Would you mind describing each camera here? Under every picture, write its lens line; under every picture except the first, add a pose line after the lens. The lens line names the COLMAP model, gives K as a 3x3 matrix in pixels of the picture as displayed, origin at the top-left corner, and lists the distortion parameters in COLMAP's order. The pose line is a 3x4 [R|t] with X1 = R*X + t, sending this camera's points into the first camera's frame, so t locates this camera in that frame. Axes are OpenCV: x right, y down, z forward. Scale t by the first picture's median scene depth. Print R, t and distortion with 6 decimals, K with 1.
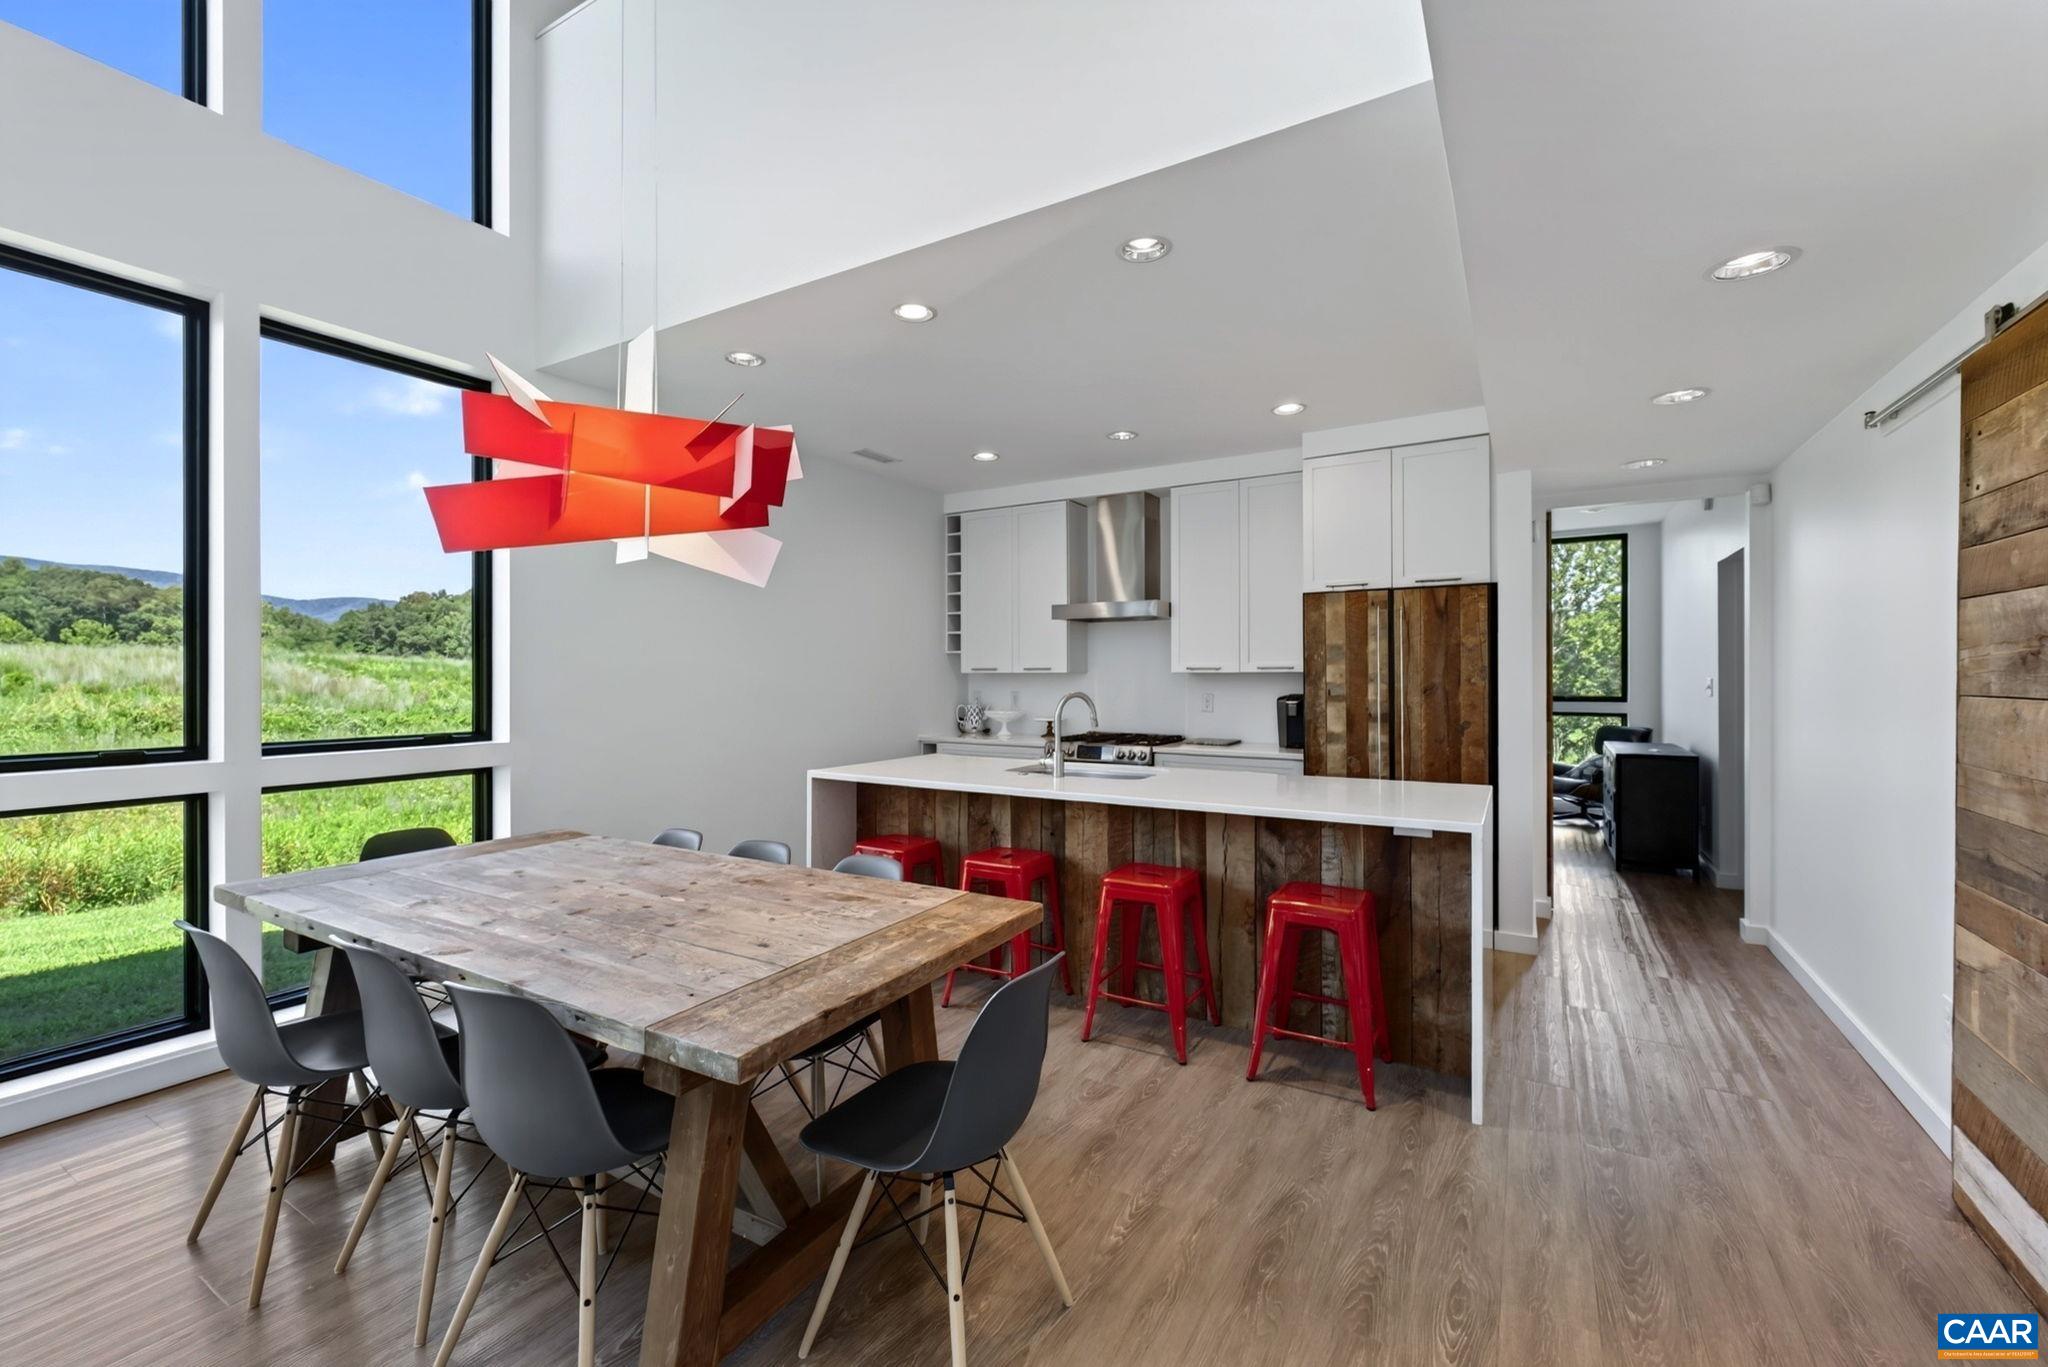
lens RADIAL K [[881.8, 0, 1052.3], [0, 881.8, 691.3], [0, 0, 1]] dist [-0.001331, -0.000309]
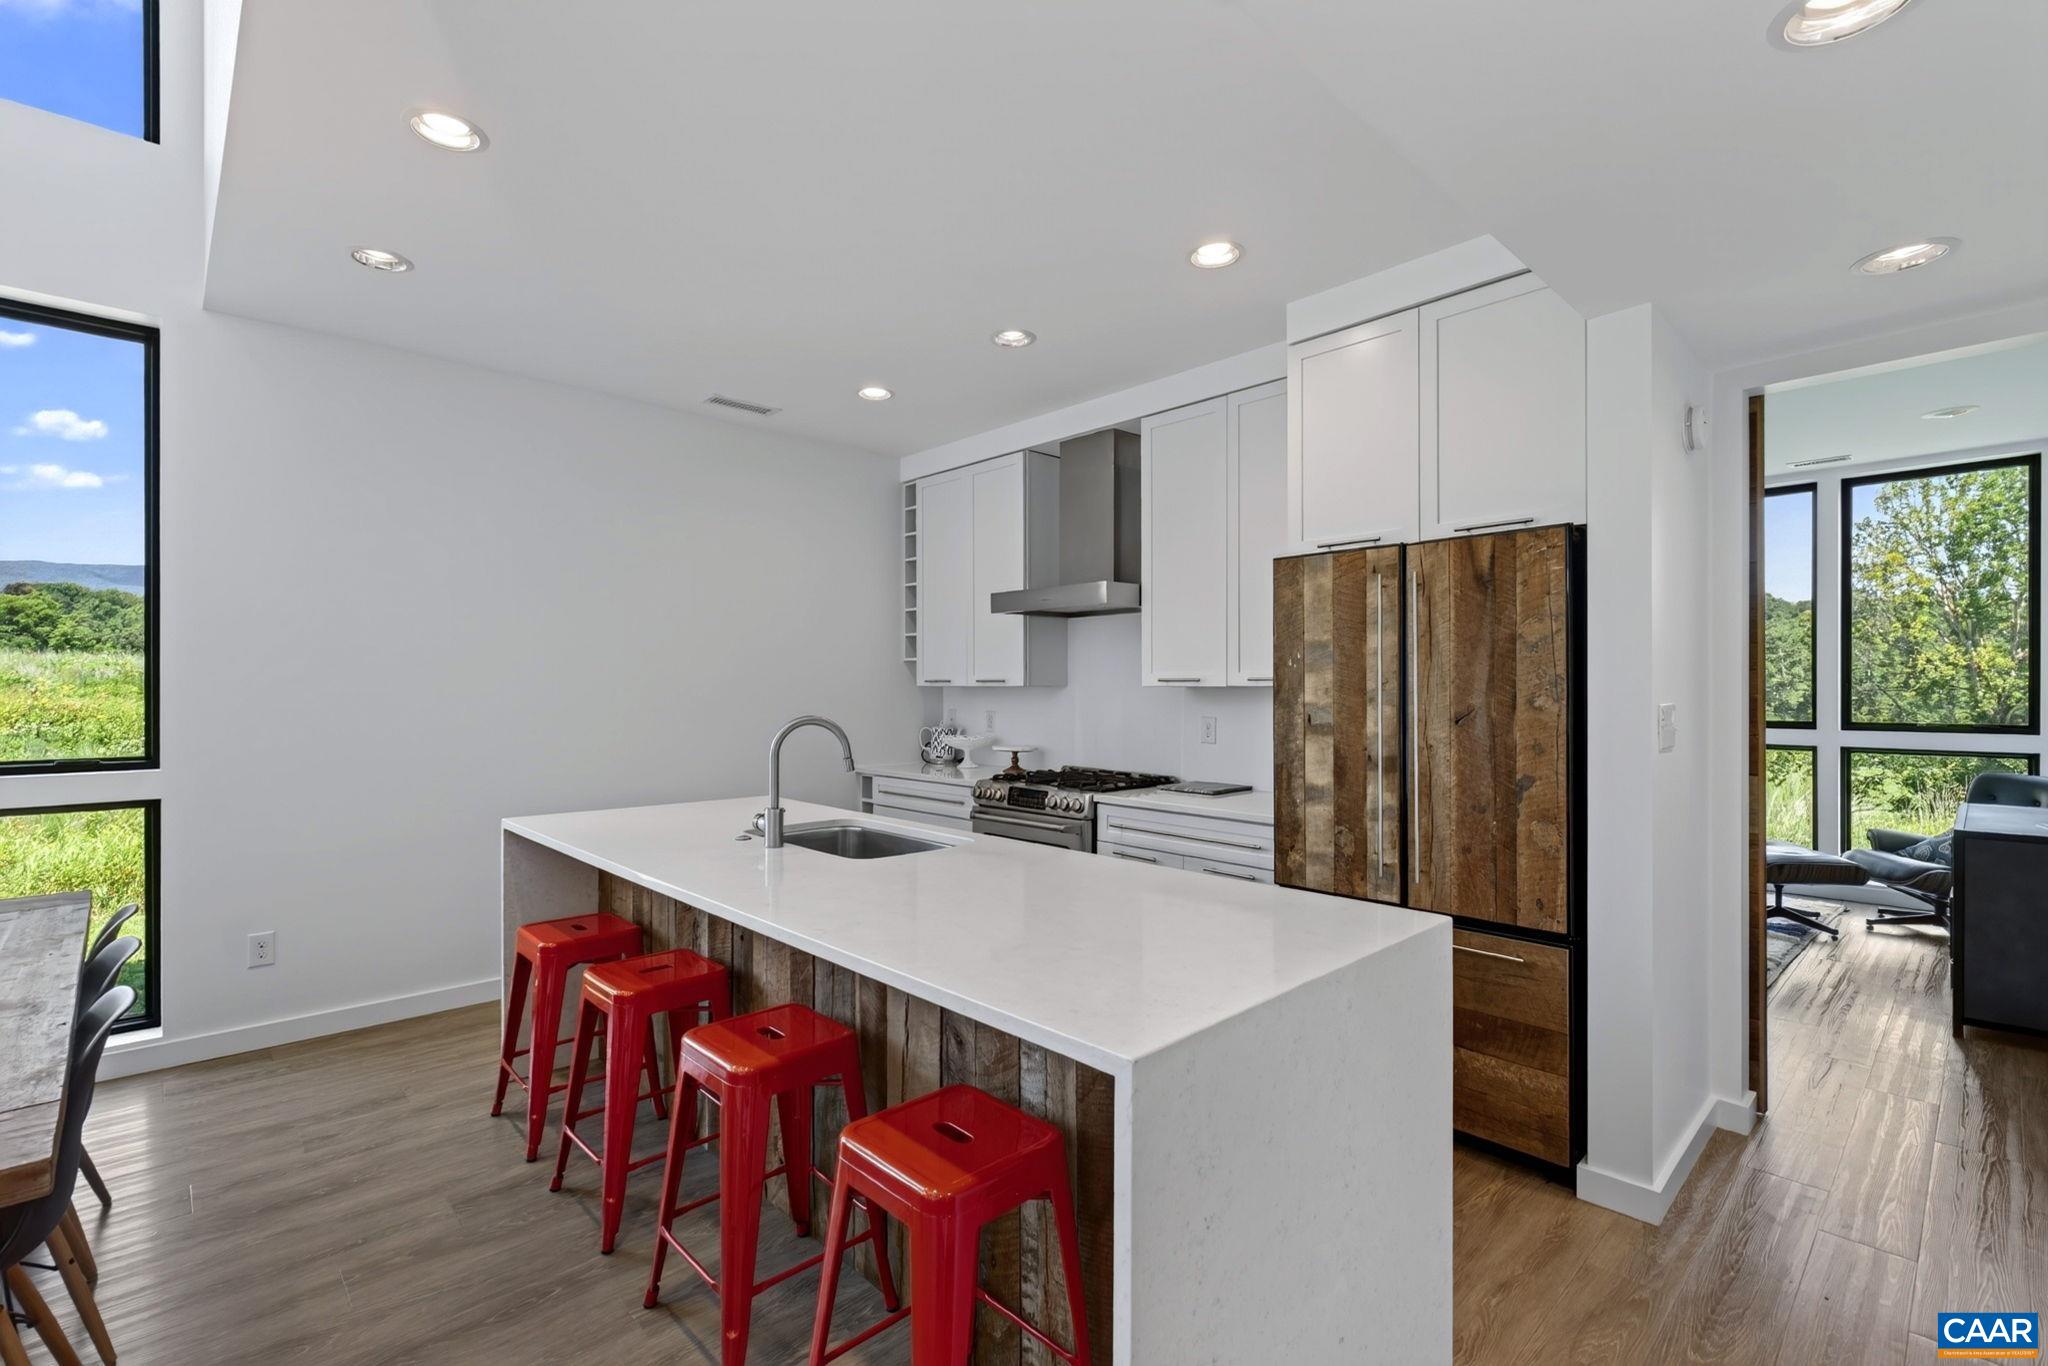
lens RADIAL K [[954.0, 0, 1019.3], [0, 954.0, 701.4], [0, 0, 1]] dist [0.000077, 0.000264]
pose [[0.958044, 0.006988, -0.286536, 0.315454], [-0.008224, 0.999961, -0.003110, -0.007569], [0.286503, 0.005336, 0.958065, 0.313547]]
